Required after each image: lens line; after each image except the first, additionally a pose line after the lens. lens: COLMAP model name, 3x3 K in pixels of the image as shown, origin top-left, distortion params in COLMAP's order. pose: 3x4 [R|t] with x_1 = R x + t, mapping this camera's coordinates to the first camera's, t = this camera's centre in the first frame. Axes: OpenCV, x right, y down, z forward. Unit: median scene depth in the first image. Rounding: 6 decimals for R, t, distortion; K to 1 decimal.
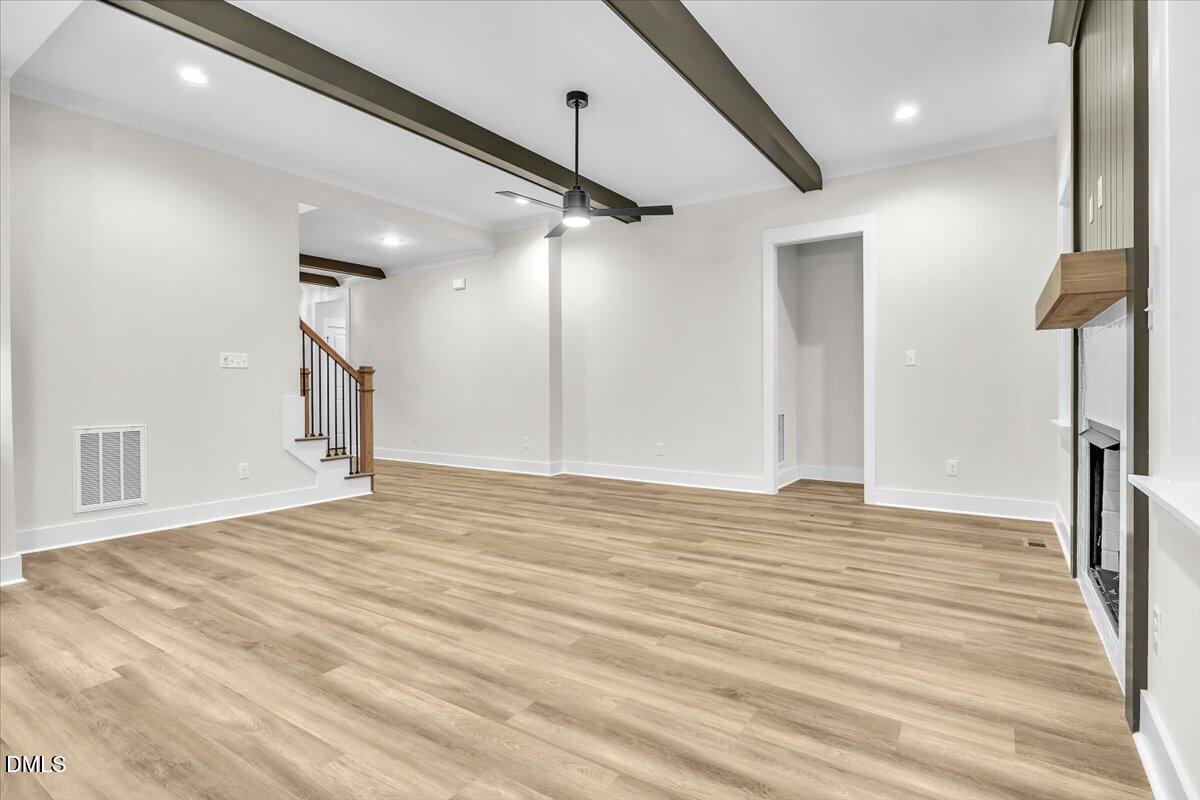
lens RADIAL K [[615.1, 0, 601.8], [0, 615.1, 376.6], [0, 0, 1]] dist [-0.012888, -0.000246]
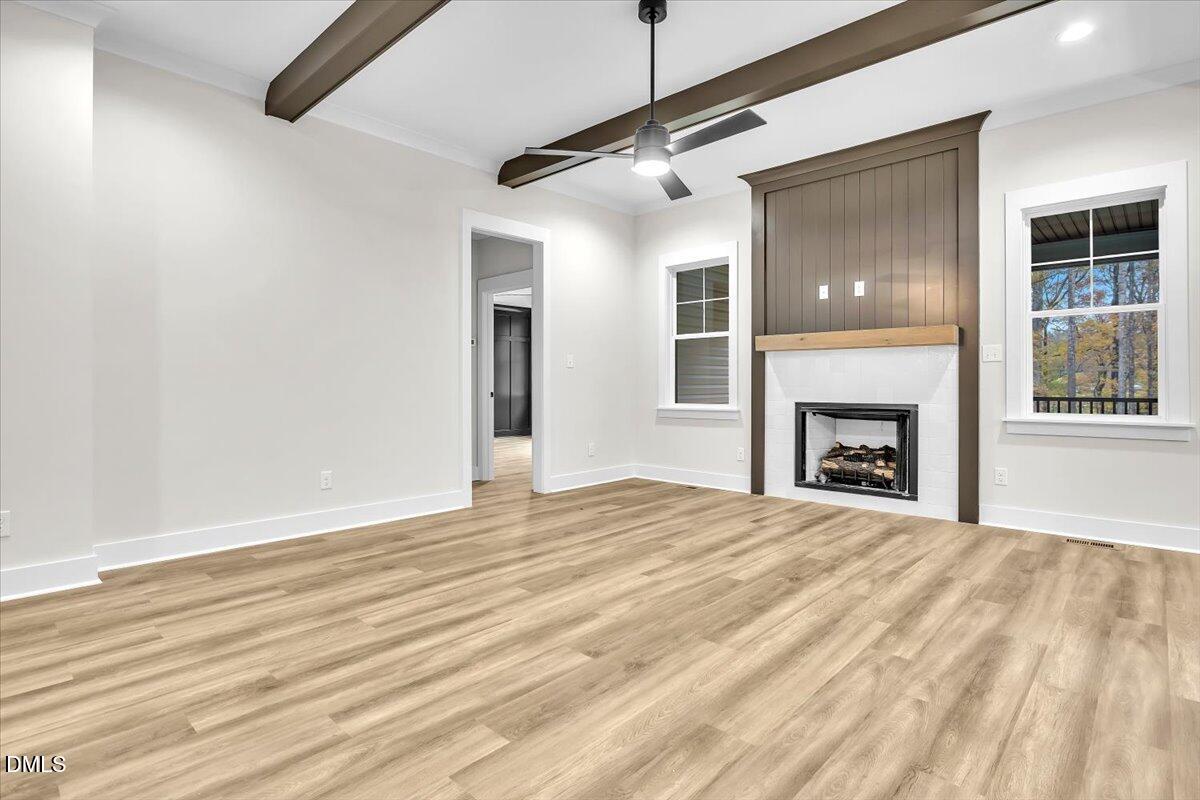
lens RADIAL K [[605.5, 0, 601.6], [0, 605.5, 385.3], [0, 0, 1]] dist [-0.009481, -0.000567]
pose [[0.155278, -0.001323, 0.987870, -0.984175], [-0.011302, 0.999931, 0.003115, 0.019060], [-0.987806, -0.011648, 0.155253, 1.192161]]
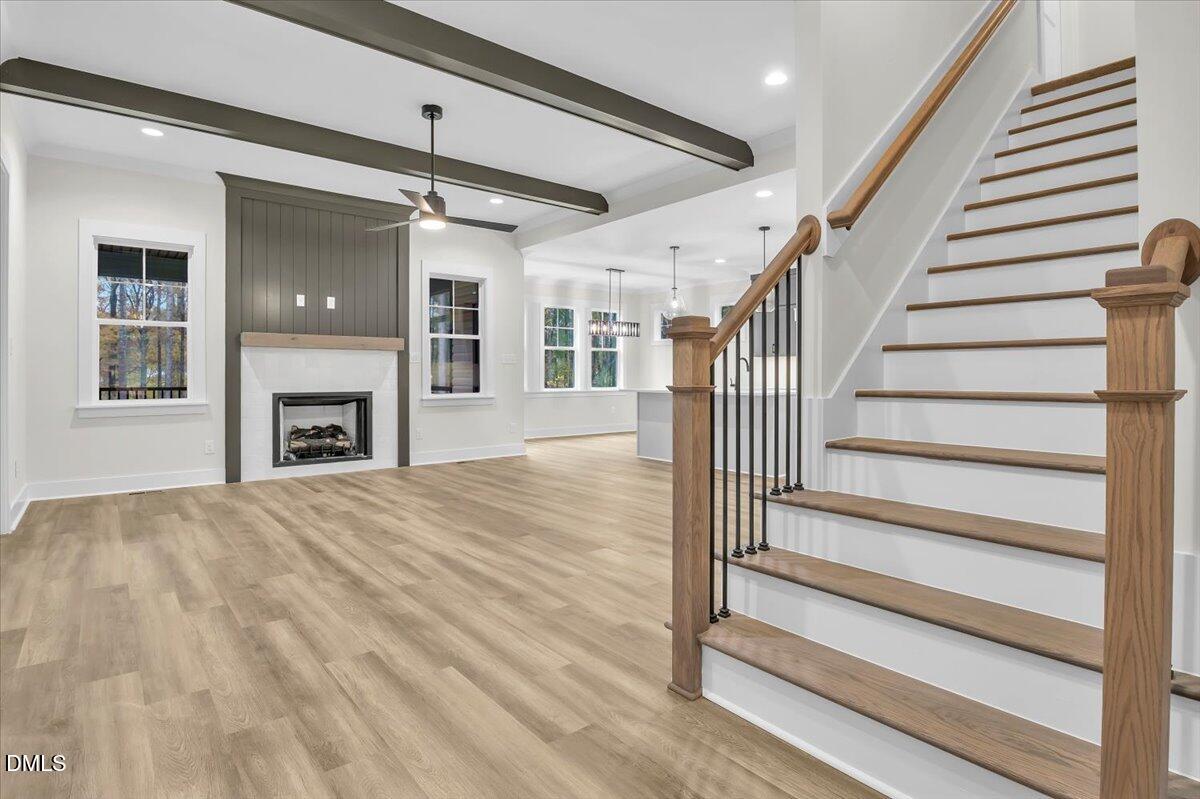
lens RADIAL K [[615.1, 0, 601.8], [0, 615.1, 376.1], [0, 0, 1]] dist [-0.012888, -0.000246]
pose [[-0.958185, 0.001948, 0.286142, -0.788724], [-0.001270, 0.999938, -0.011060, 0.031248], [-0.286146, -0.010961, -0.958123, 2.445841]]
